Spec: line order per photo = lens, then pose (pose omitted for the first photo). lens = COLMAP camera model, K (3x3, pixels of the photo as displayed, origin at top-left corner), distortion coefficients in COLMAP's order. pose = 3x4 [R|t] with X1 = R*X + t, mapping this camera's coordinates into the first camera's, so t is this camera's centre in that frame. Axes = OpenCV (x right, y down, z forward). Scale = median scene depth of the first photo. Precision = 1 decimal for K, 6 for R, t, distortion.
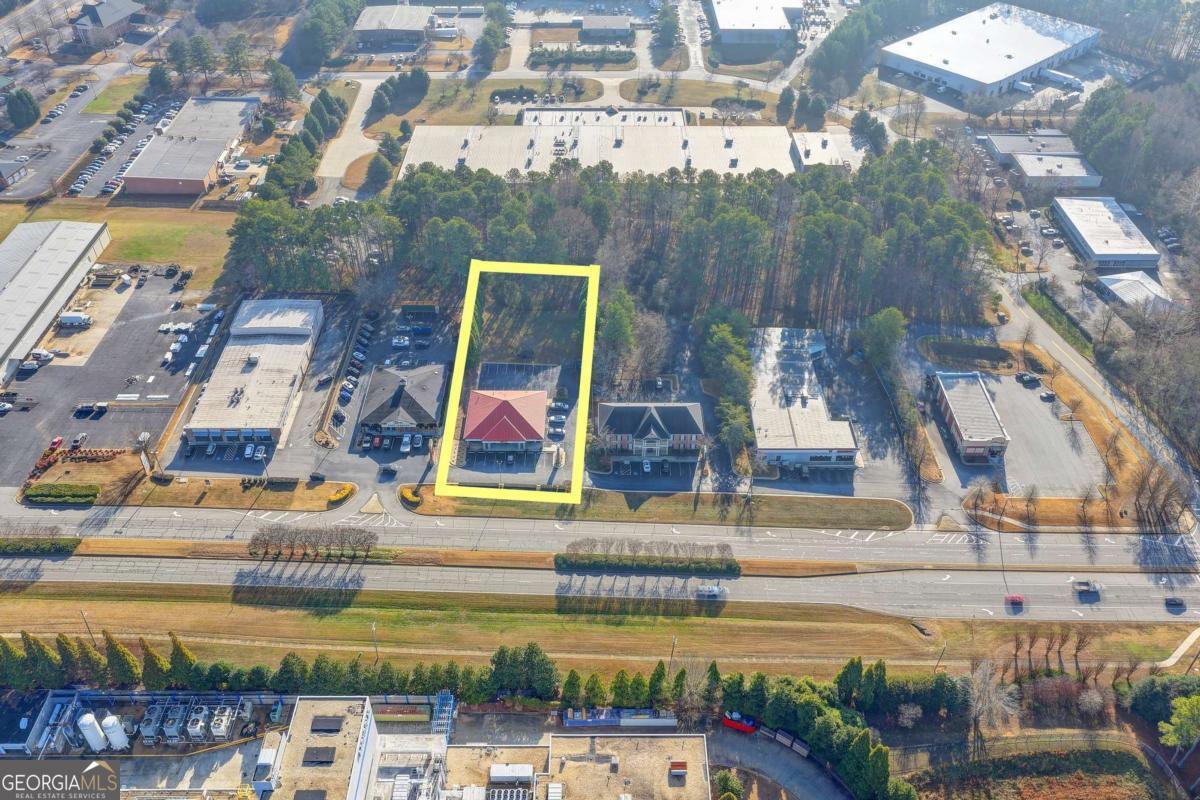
lens RADIAL K [[993.6, 0, 603.3], [0, 993.6, 403.3], [0, 0, 1]] dist [-0.014362, 0.038183]
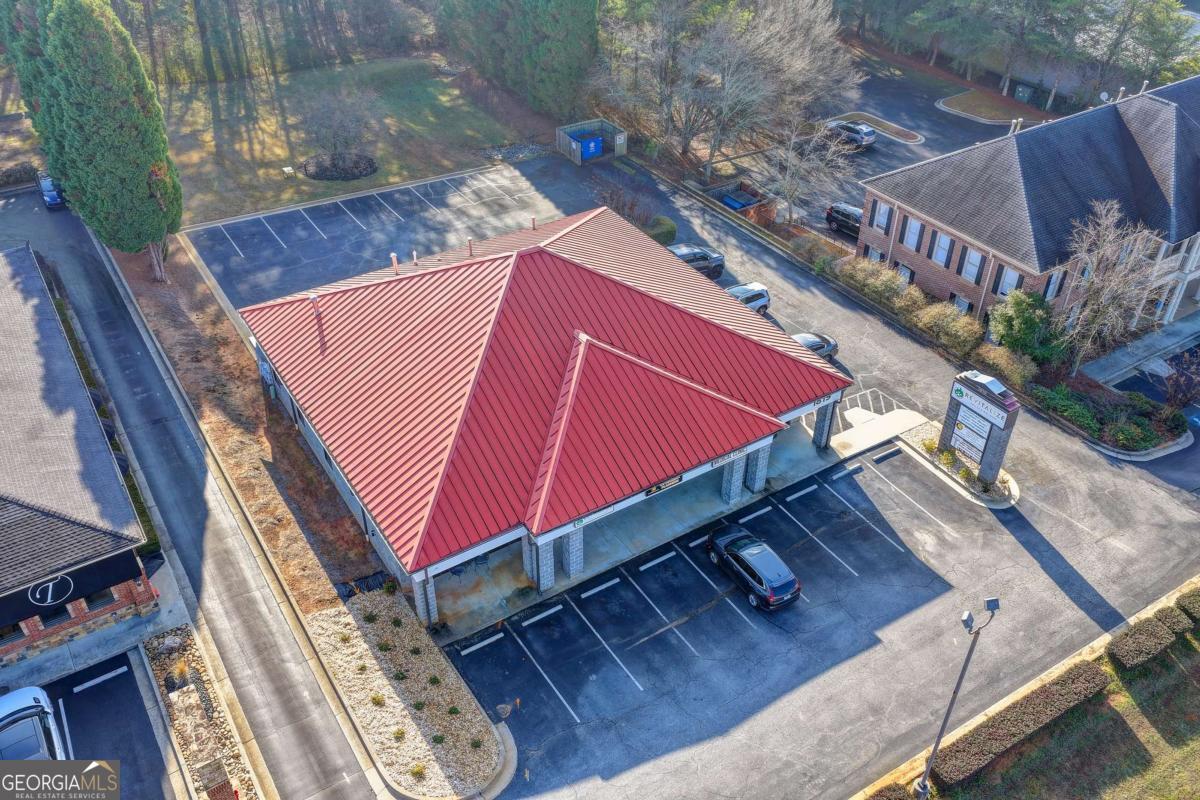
lens RADIAL K [[993.6, 0, 603.3], [0, 993.6, 403.3], [0, 0, 1]] dist [-0.014362, 0.038183]
pose [[0.842820, -0.324452, 0.429401, -0.165409], [0.340146, 0.939426, 0.042191, 0.017634], [-0.417079, 0.110500, 0.902128, 0.854477]]
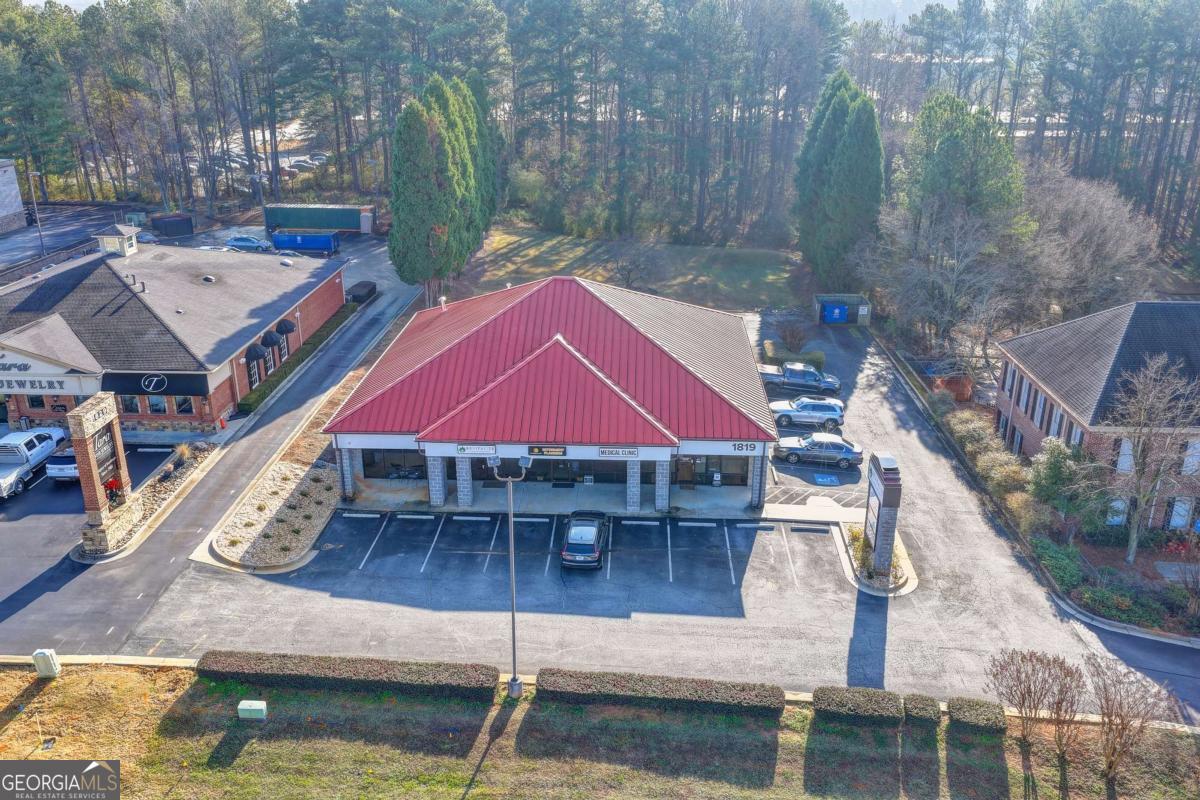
lens RADIAL K [[993.6, 0, 603.3], [0, 993.6, 403.3], [0, 0, 1]] dist [-0.014362, 0.038183]
pose [[0.998927, 0.014032, -0.044131, -0.081529], [-0.027324, 0.948008, -0.317070, 0.084399], [0.037388, 0.317936, 0.947375, 0.820100]]
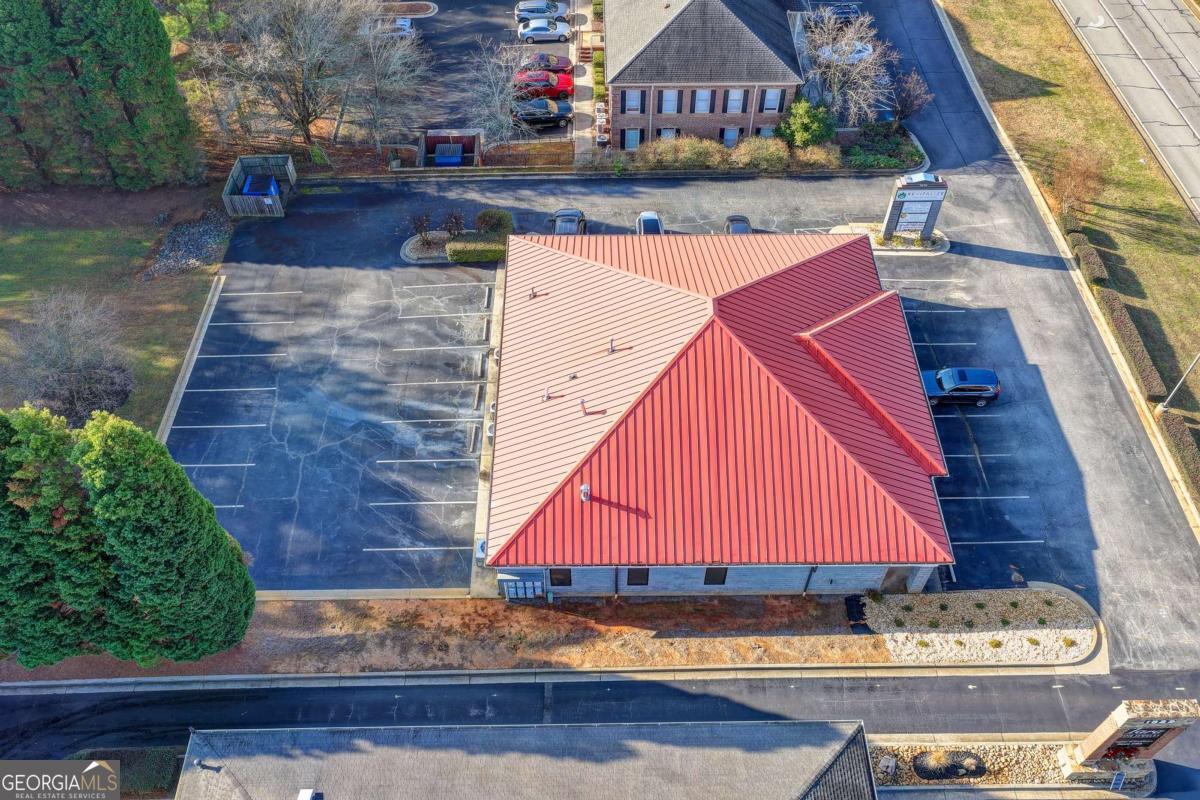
lens RADIAL K [[993.6, 0, 603.3], [0, 993.6, 403.3], [0, 0, 1]] dist [-0.014362, 0.038183]
pose [[-0.008025, -0.780844, 0.624674, -0.218536], [0.636008, 0.478070, 0.605758, -0.110926], [-0.771641, 0.402159, 0.492787, 0.938442]]
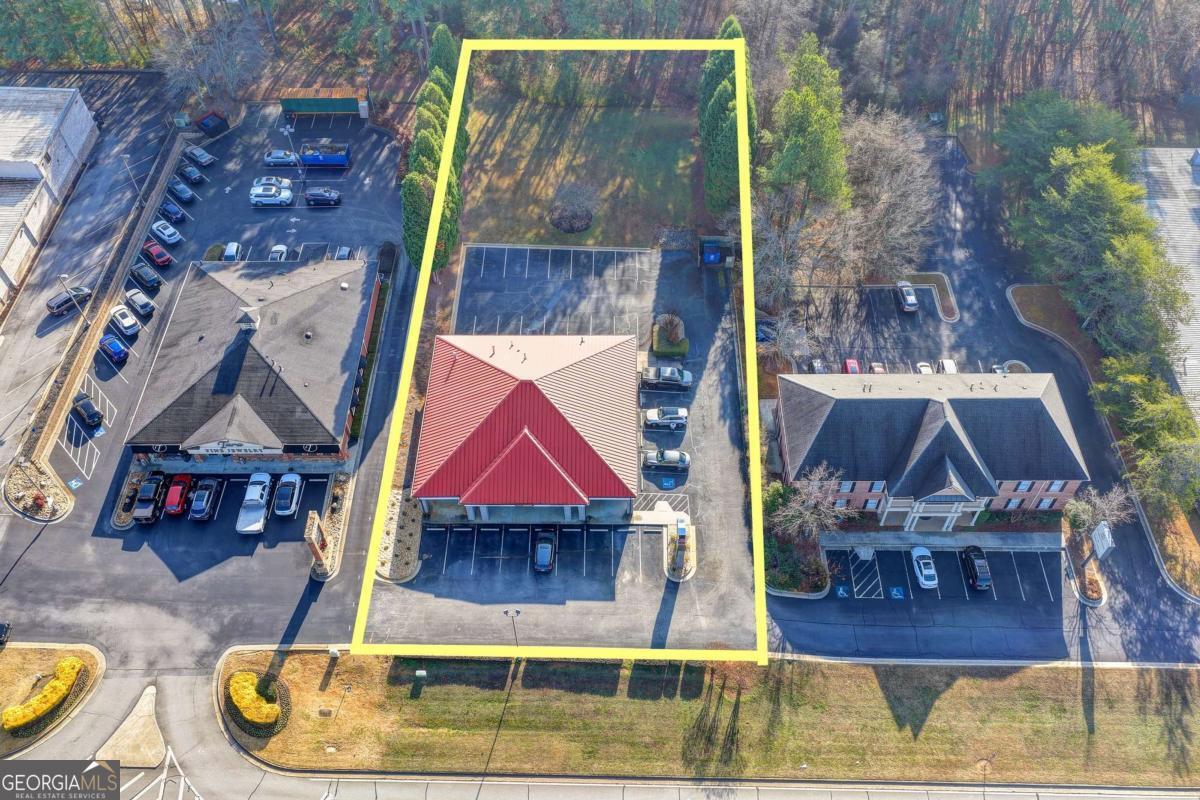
lens RADIAL K [[993.6, 0, 603.3], [0, 993.6, 403.3], [0, 0, 1]] dist [-0.014362, 0.038183]
pose [[0.999708, -0.001782, -0.024095, -0.062382], [0.006878, 0.977010, 0.213084, -0.070829], [0.023161, -0.213187, 0.976737, 0.651770]]
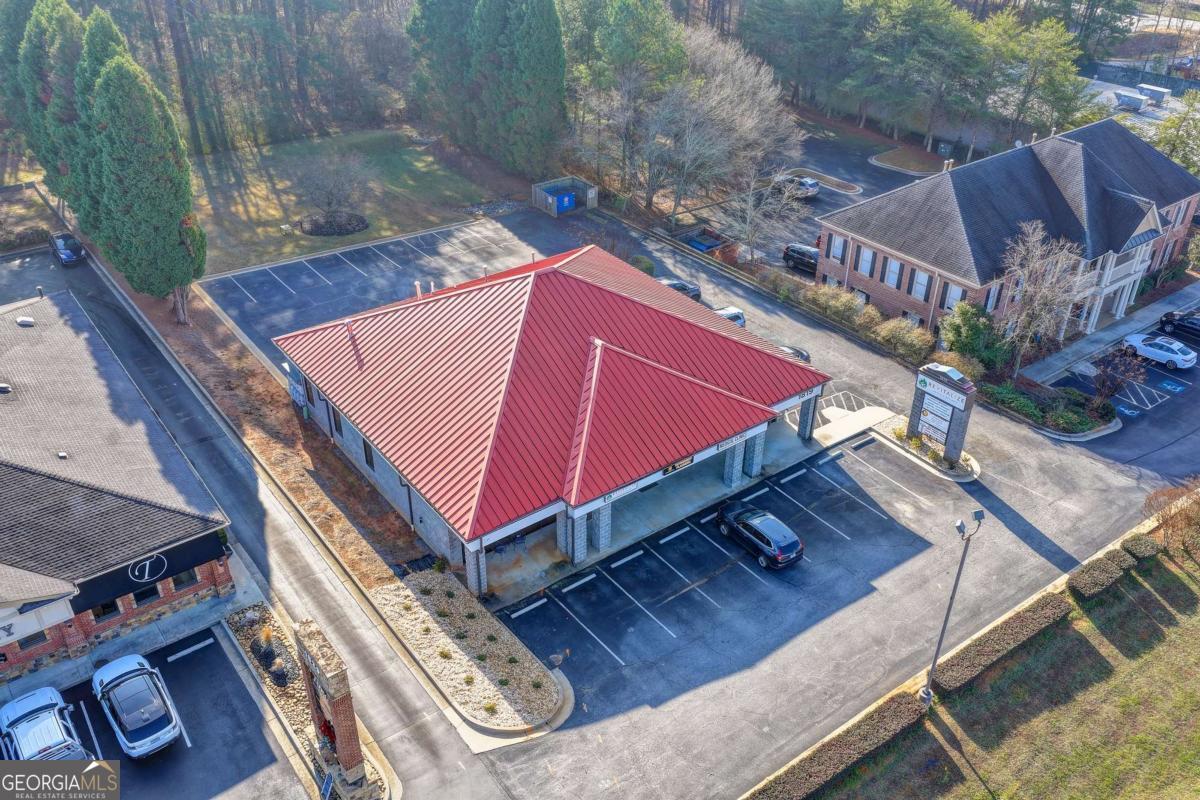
lens RADIAL K [[993.6, 0, 603.3], [0, 993.6, 403.3], [0, 0, 1]] dist [-0.014362, 0.038183]
pose [[0.799690, -0.320007, 0.508027, -0.190276], [0.377161, 0.926090, -0.010347, 0.025538], [-0.467168, 0.199882, 0.861279, 0.844597]]
